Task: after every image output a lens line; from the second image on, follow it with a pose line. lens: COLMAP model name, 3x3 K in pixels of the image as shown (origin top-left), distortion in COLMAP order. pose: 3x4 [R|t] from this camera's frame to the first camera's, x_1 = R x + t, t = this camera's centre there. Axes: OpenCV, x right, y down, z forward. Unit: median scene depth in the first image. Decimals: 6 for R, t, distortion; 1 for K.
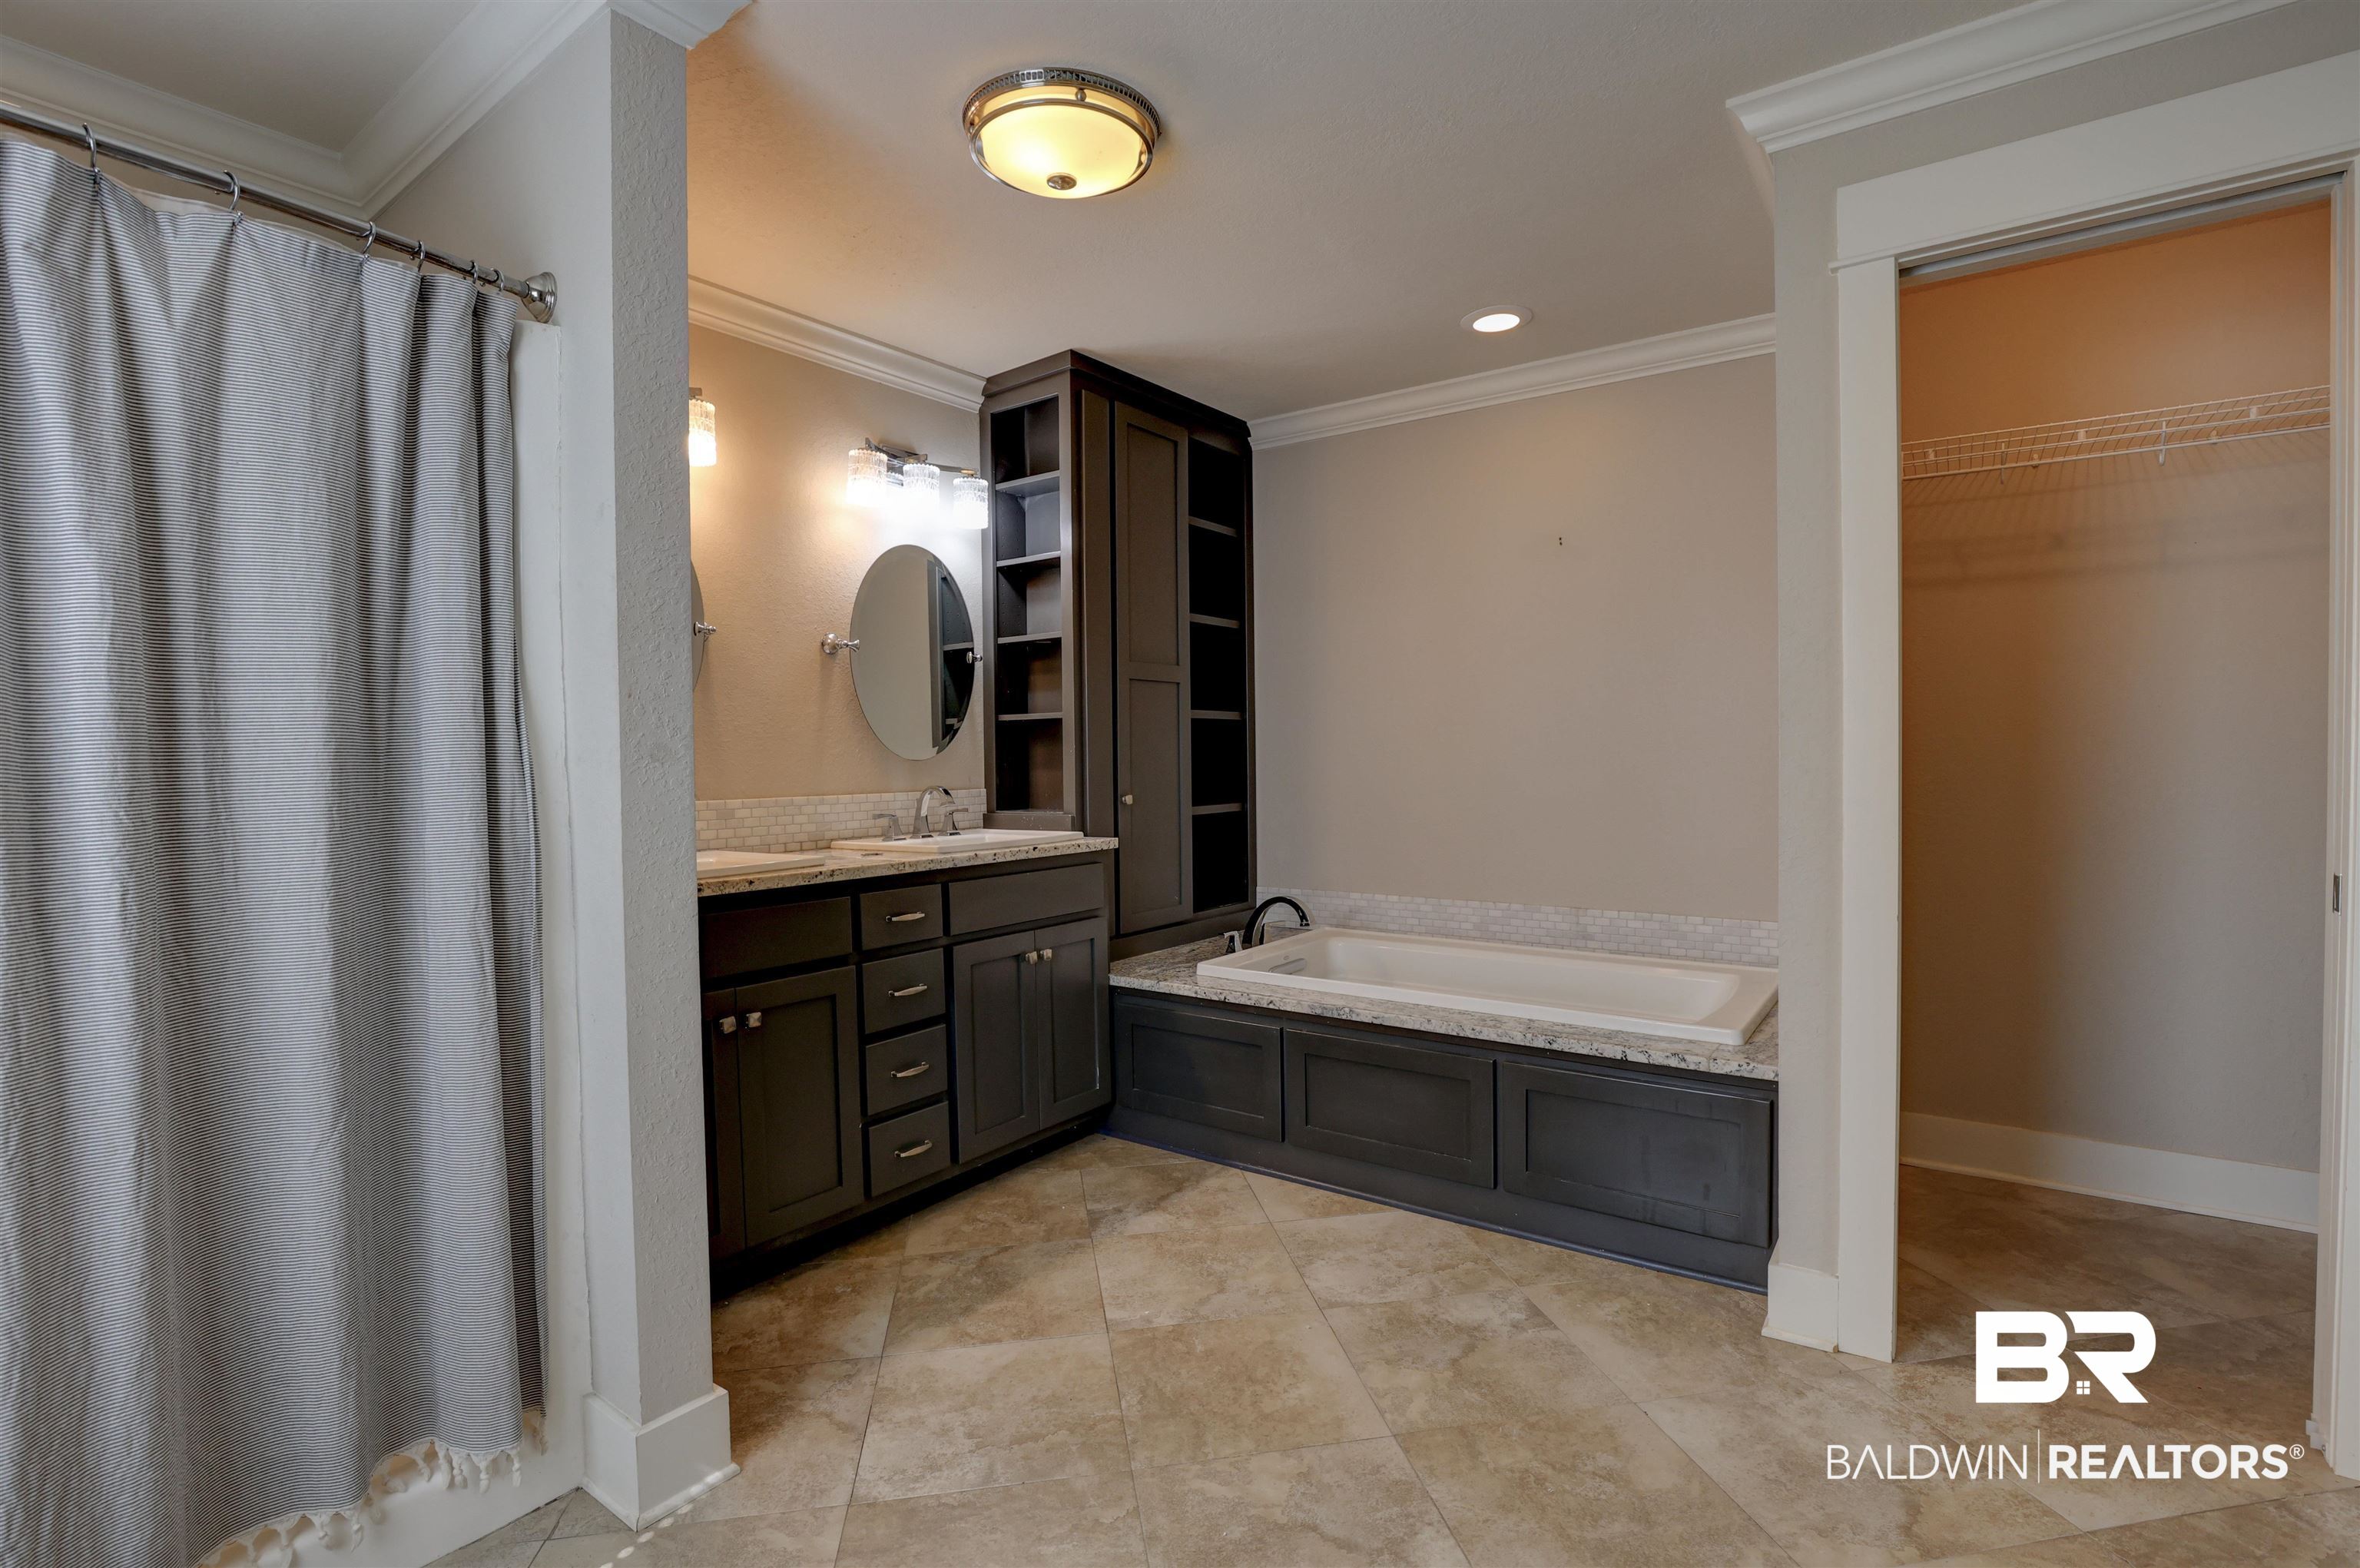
lens RADIAL K [[1095.4, 0, 1180.0], [0, 1095.4, 784.0], [0, 0, 1]] dist [-0.015306, 0.007489]
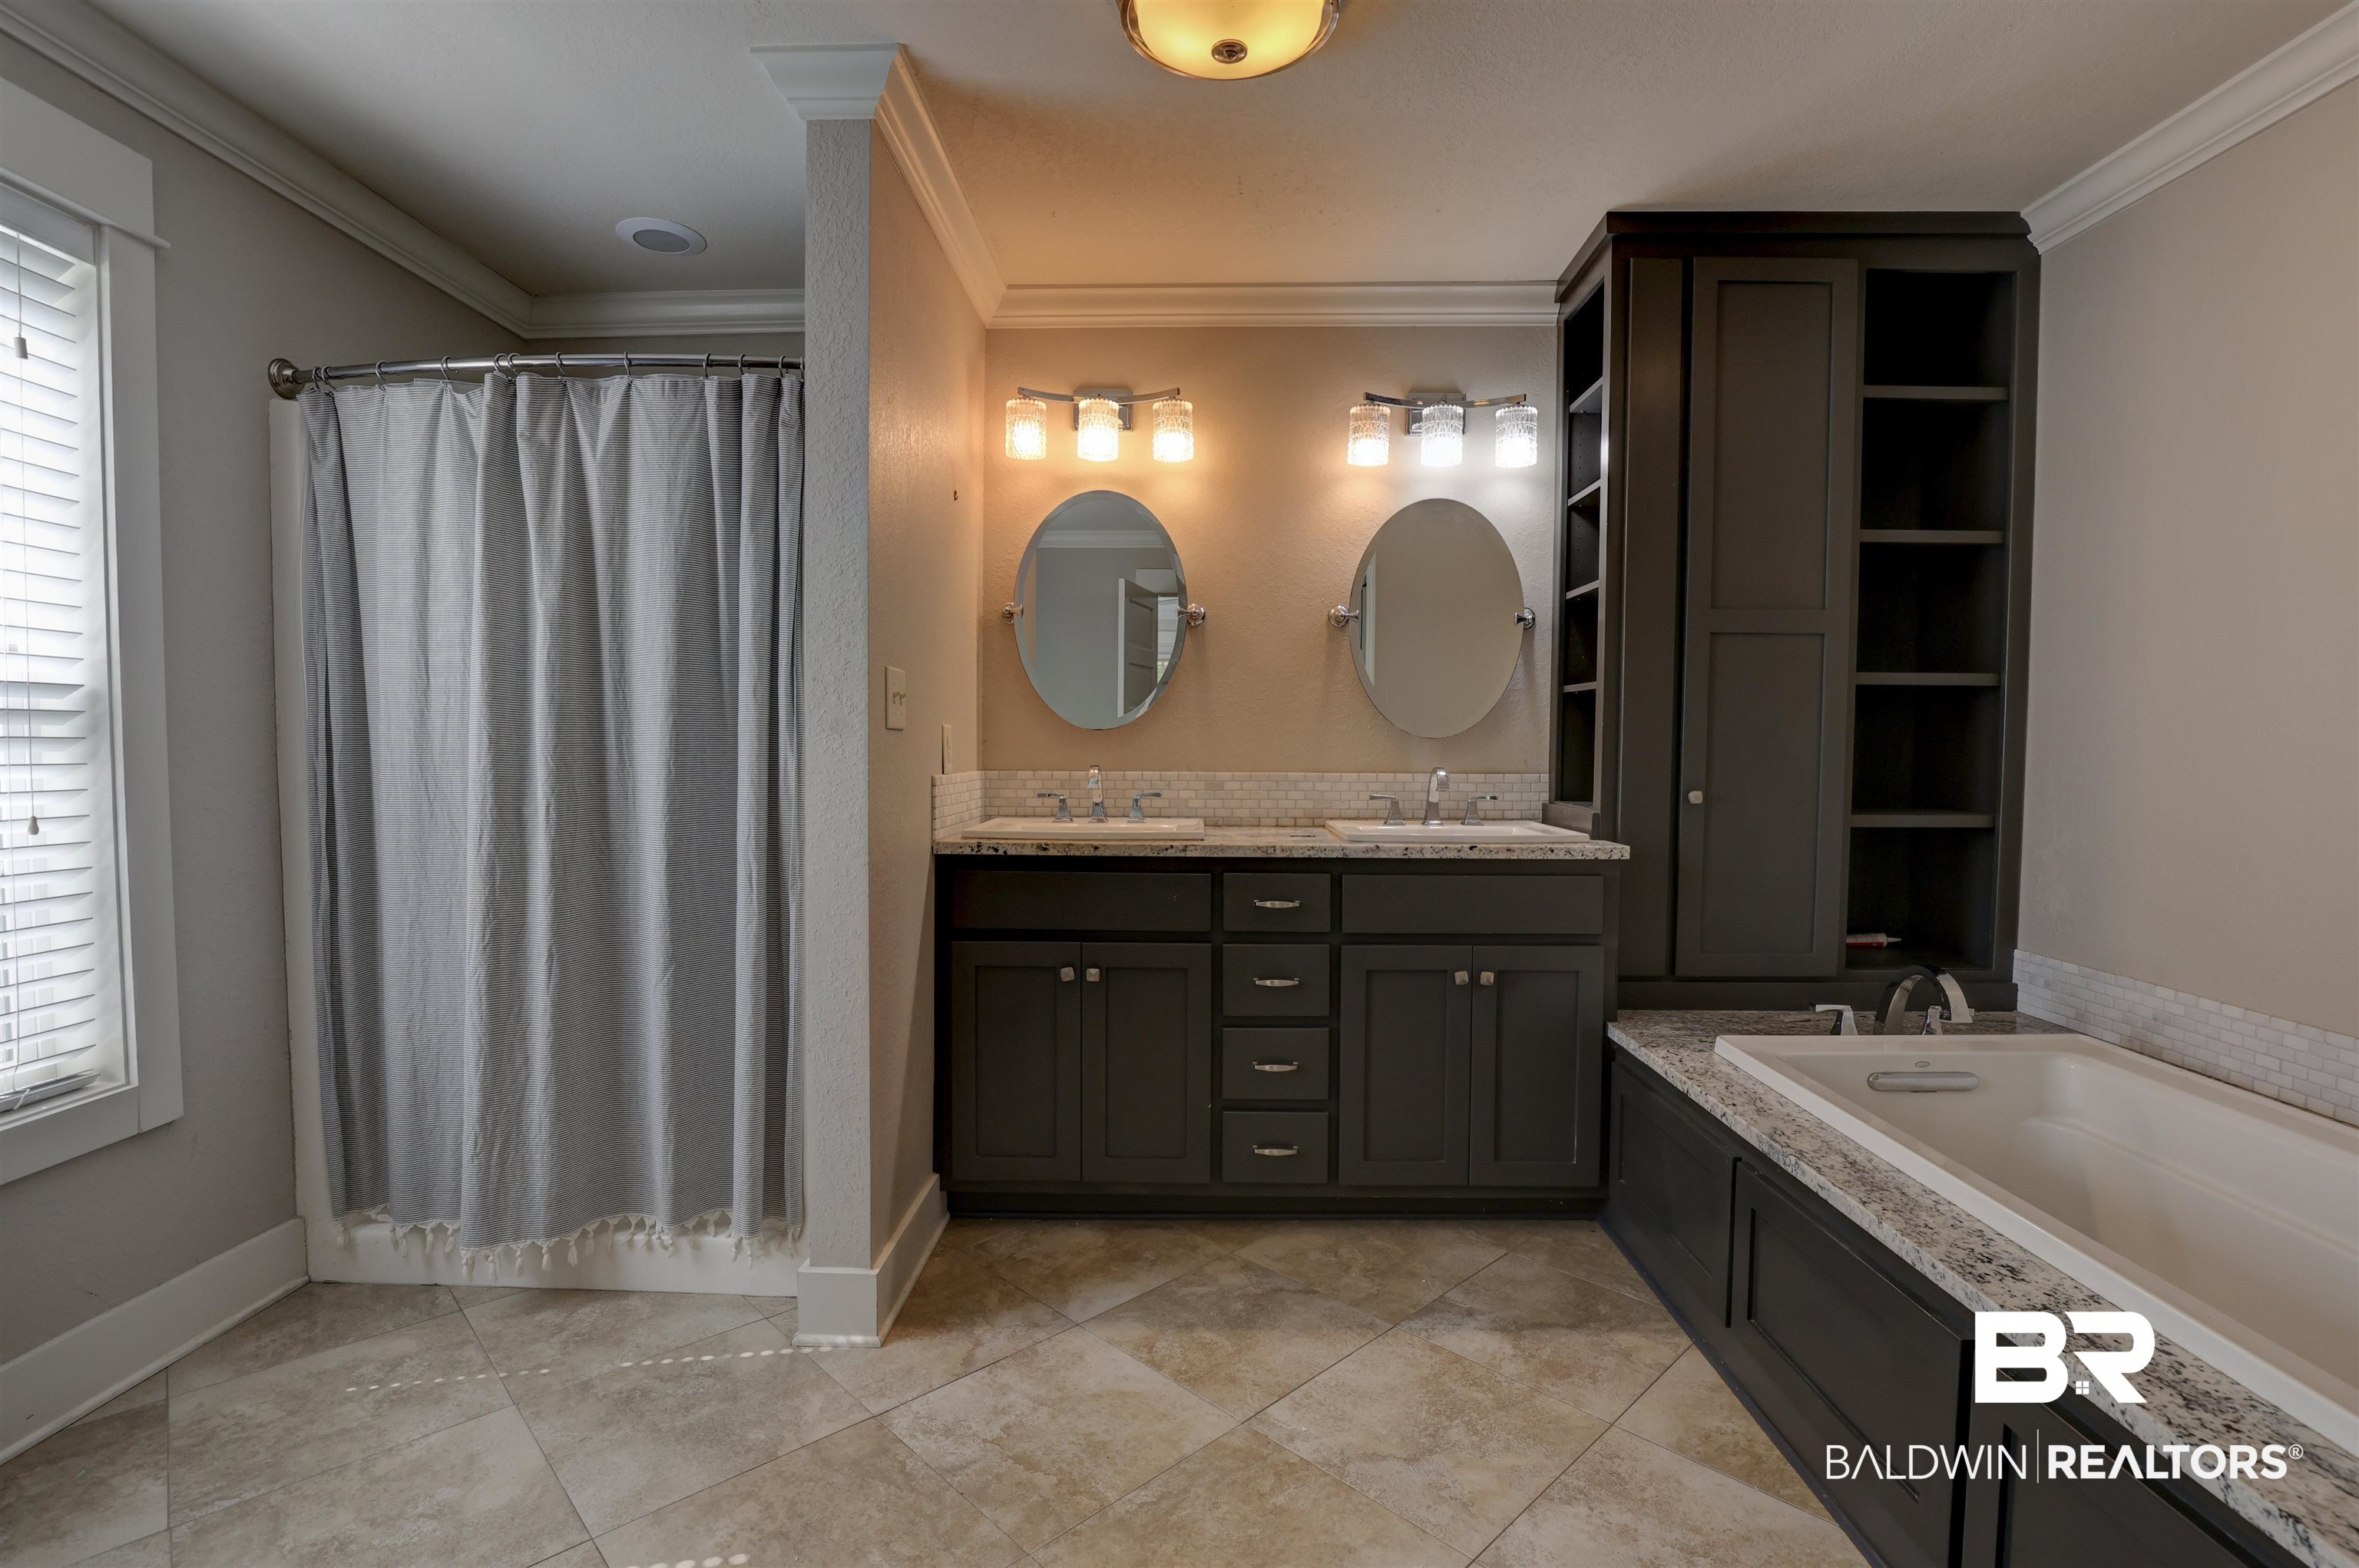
lens RADIAL K [[1084.1, 0, 1179.0], [0, 1084.1, 779.3], [0, 0, 1]] dist [-0.018998, -0.000037]
pose [[0.579918, 0.049669, -0.813159, 0.438368], [-0.033925, 0.998746, 0.036811, -0.016502], [0.813968, 0.006239, 0.580876, 0.376651]]
